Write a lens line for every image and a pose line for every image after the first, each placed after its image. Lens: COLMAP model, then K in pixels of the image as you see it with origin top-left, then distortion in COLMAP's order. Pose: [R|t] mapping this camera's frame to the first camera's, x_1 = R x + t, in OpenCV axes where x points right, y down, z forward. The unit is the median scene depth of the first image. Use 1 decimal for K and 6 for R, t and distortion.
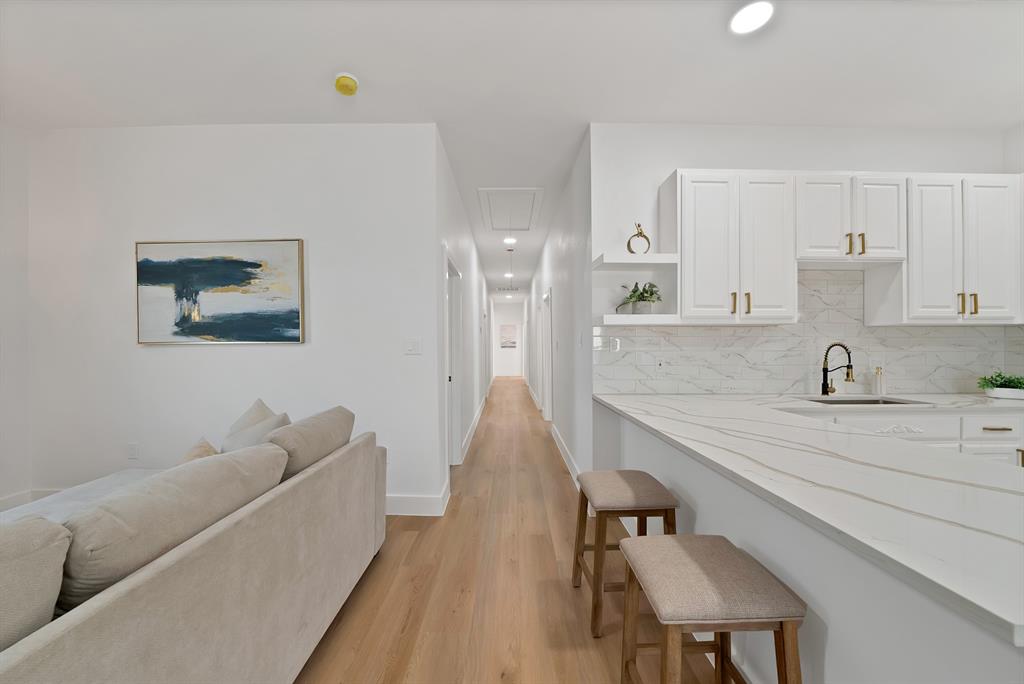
lens RADIAL K [[370.0, 0, 505.8], [0, 370.0, 343.8], [0, 0, 1]] dist [-0.024497, 0.002108]
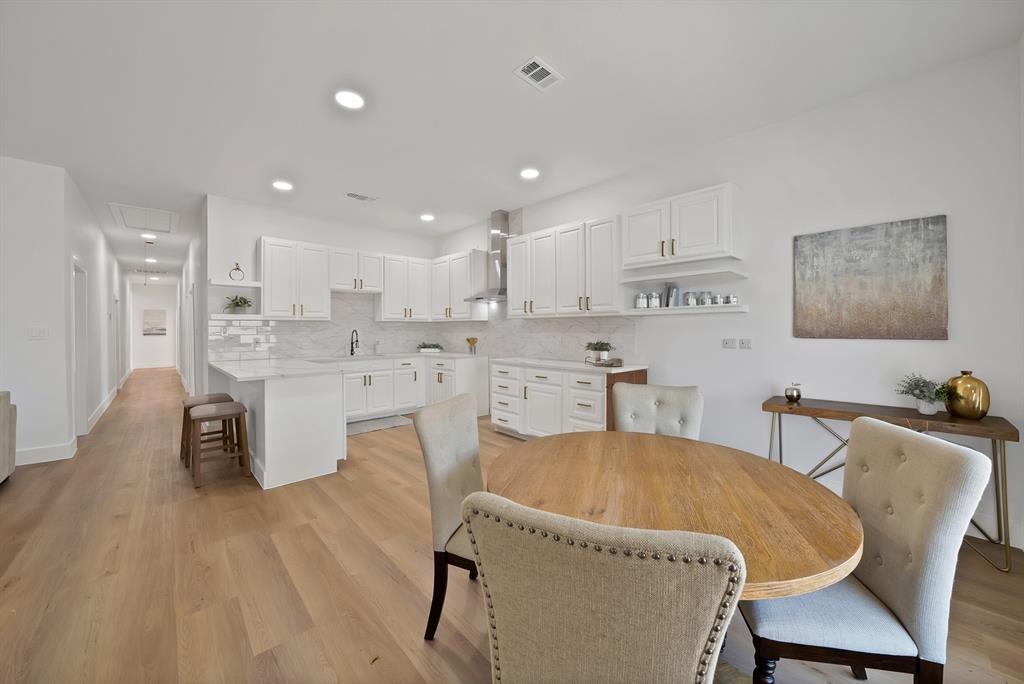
lens RADIAL K [[370.0, 0, 509.4], [0, 370.0, 326.8], [0, 0, 1]] dist [-0.024497, 0.002108]
pose [[0.718557, 0.002260, 0.695464, 0.076446], [0.003488, 0.999970, -0.006852, -0.001672], [-0.695459, 0.007350, 0.718528, -1.097741]]
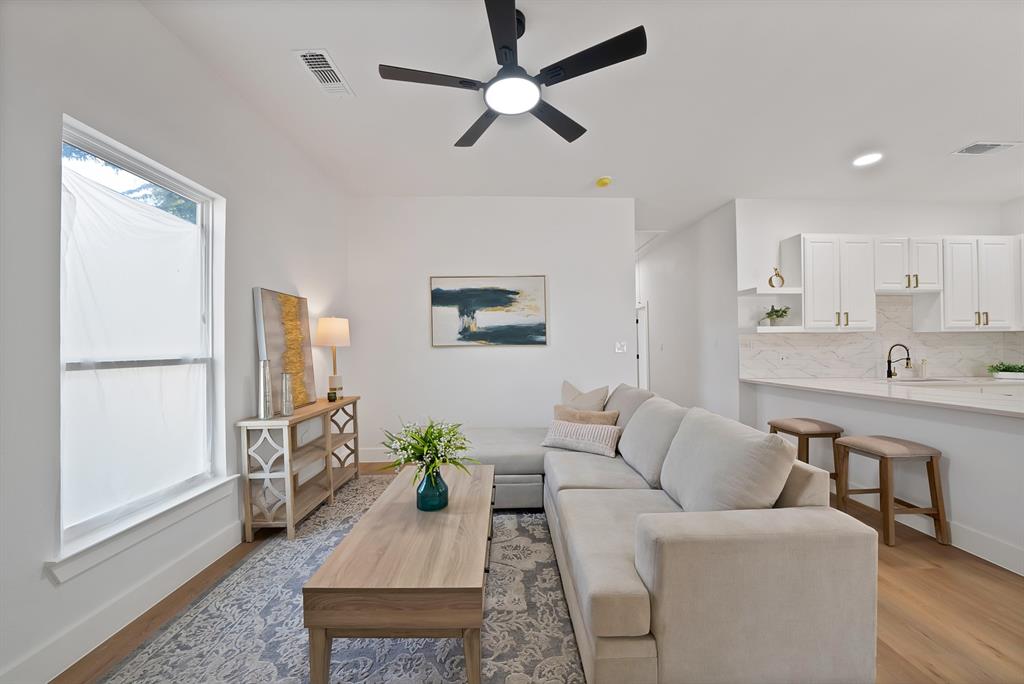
lens RADIAL K [[370.0, 0, 502.7], [0, 370.0, 342.0], [0, 0, 1]] dist [-0.024497, 0.002108]
pose [[0.999888, -0.004750, 0.014184, -0.769786], [0.004870, 0.999952, -0.008454, -0.005109], [-0.014143, 0.008522, 0.999864, -0.494584]]
